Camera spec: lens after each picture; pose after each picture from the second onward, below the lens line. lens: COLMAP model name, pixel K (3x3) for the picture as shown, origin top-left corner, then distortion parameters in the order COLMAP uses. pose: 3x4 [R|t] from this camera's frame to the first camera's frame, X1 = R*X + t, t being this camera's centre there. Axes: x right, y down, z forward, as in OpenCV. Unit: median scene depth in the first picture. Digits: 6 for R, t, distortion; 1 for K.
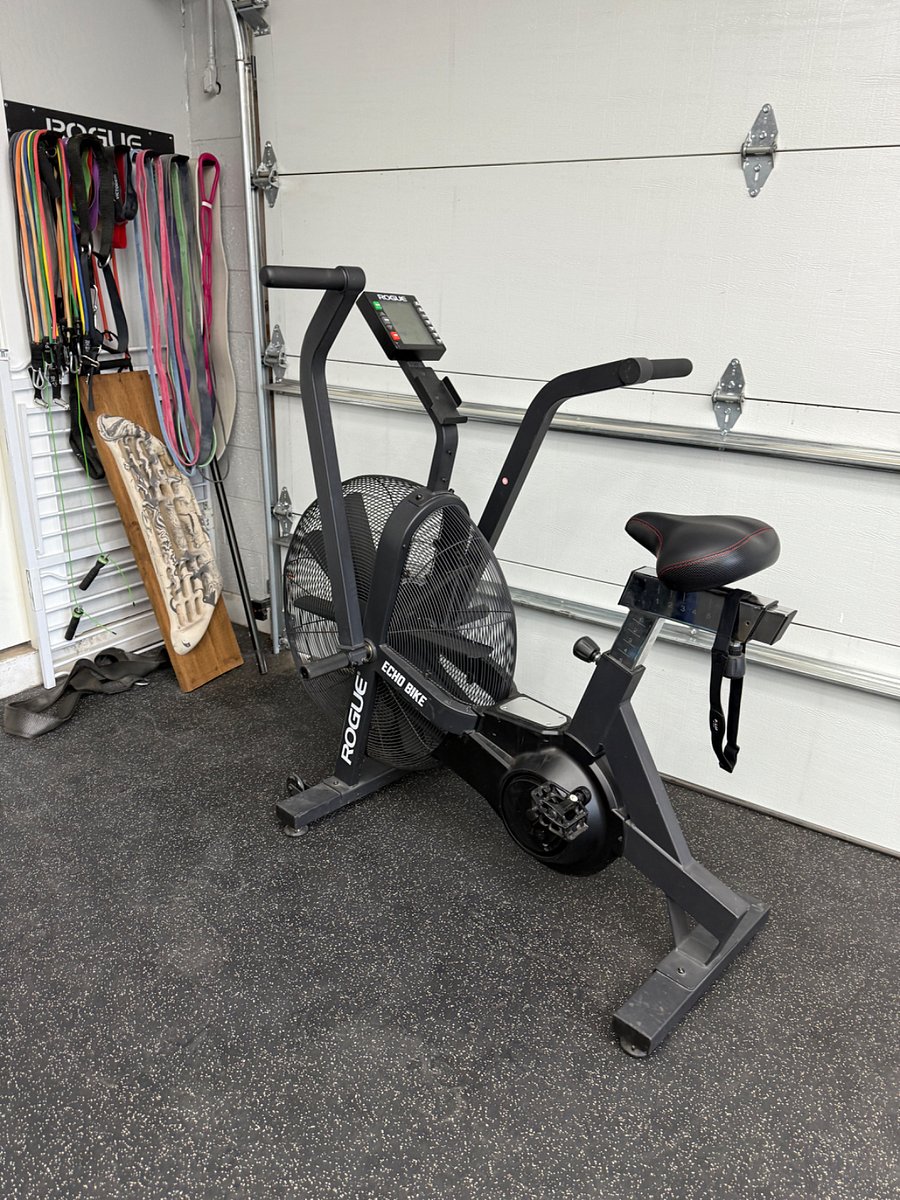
lens RADIAL K [[866.0, 0, 452.3], [0, 866.0, 599.0], [0, 0, 1]] dist [-0.001763, -0.004832]
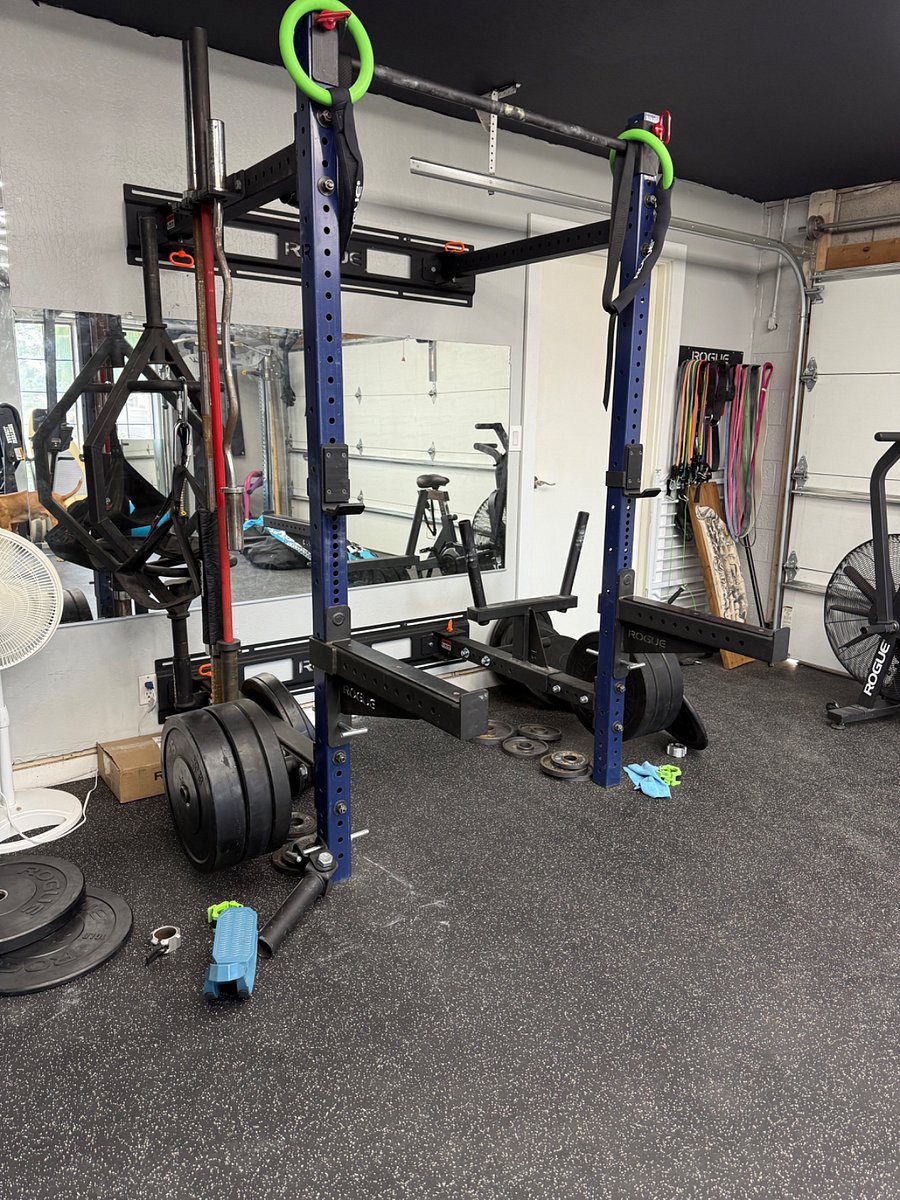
lens RADIAL K [[840.4, 0, 450.9], [0, 840.4, 579.7], [0, 0, 1]] dist [0.031543, -0.001012]
pose [[0.934803, 0.049924, -0.351641, -0.262613], [-0.102182, 0.986016, -0.131651, 0.222142], [0.340151, 0.158999, 0.926832, -0.769276]]
